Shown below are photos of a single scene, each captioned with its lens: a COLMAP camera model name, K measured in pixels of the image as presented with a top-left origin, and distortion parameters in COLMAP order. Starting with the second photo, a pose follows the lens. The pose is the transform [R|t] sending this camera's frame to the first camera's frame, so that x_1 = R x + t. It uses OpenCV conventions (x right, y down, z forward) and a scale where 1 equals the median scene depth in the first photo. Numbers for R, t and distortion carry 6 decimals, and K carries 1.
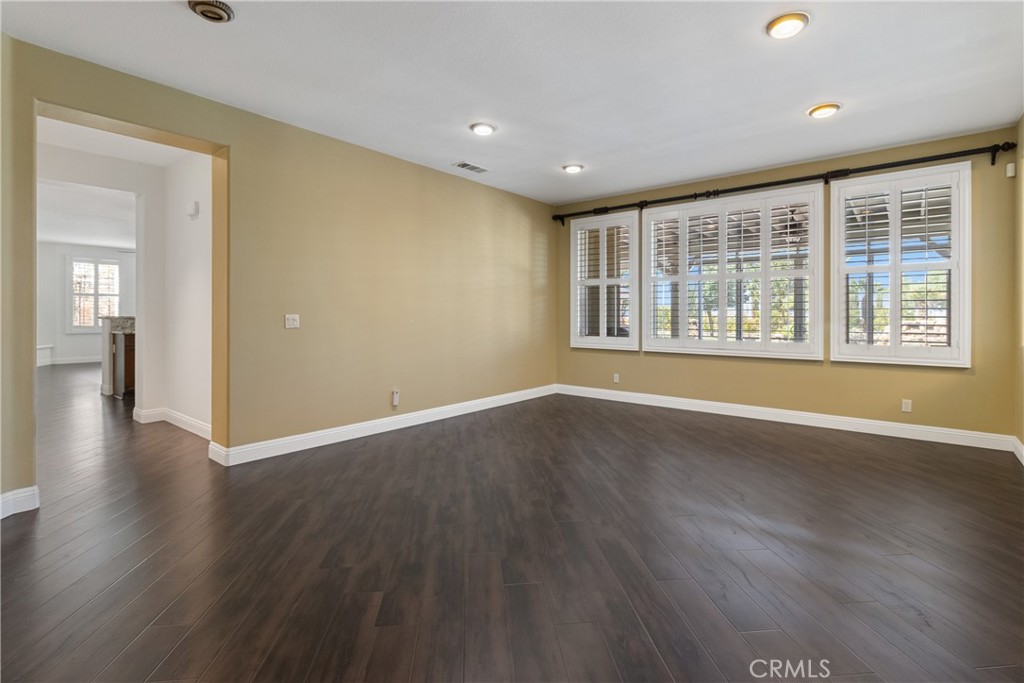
lens RADIAL K [[482.6, 0, 509.0], [0, 482.6, 315.9], [0, 0, 1]] dist [-0.004505, 0.002320]
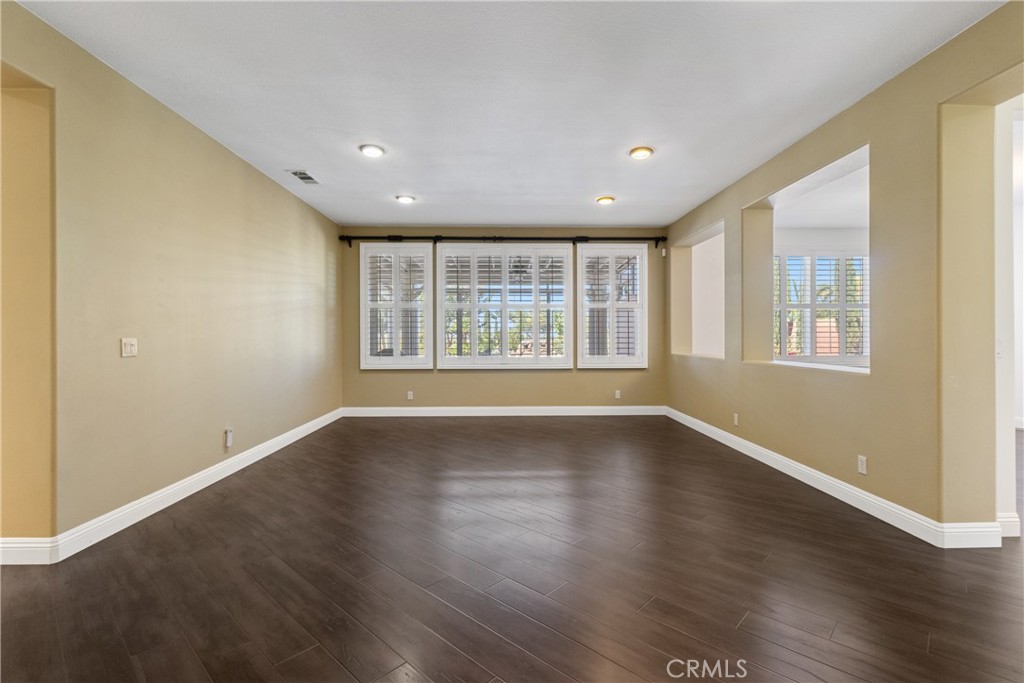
lens RADIAL K [[482.6, 0, 512.6], [0, 482.6, 333.9], [0, 0, 1]] dist [-0.004505, 0.002320]
pose [[0.748695, 0.000787, 0.662915, -0.419654], [0.004104, 0.999975, -0.005822, -0.001784], [-0.662902, 0.007079, 0.748672, 0.052580]]
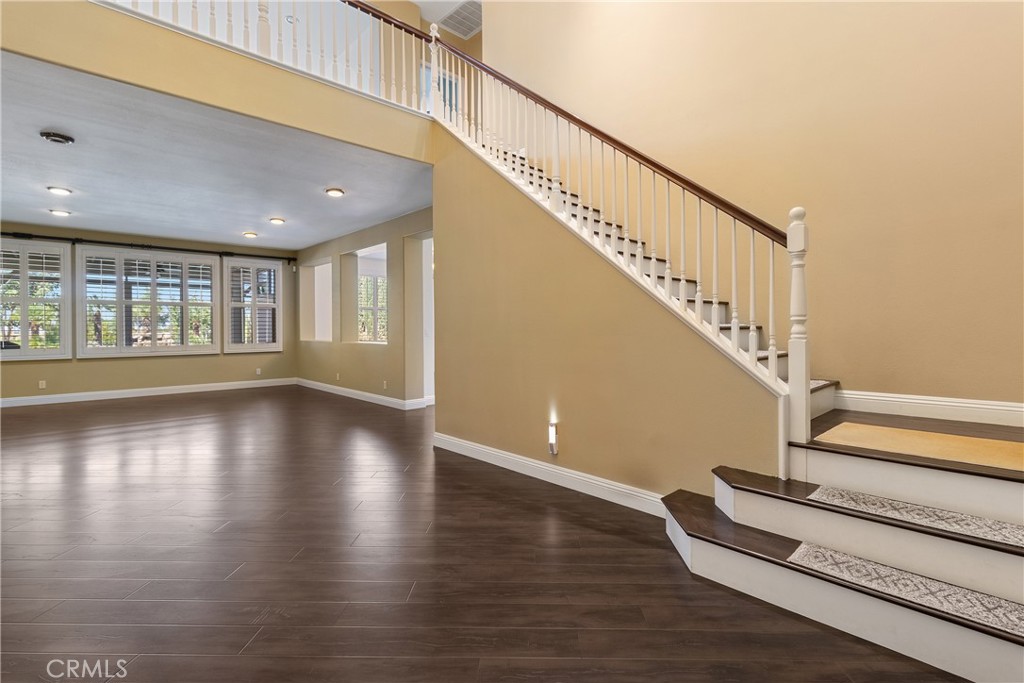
lens RADIAL K [[482.6, 0, 523.6], [0, 482.6, 328.3], [0, 0, 1]] dist [-0.004505, 0.002320]
pose [[0.112681, -0.004330, 0.993622, -1.027140], [0.007375, 0.999967, 0.003522, -0.000654], [-0.993604, 0.006931, 0.112710, -0.349606]]
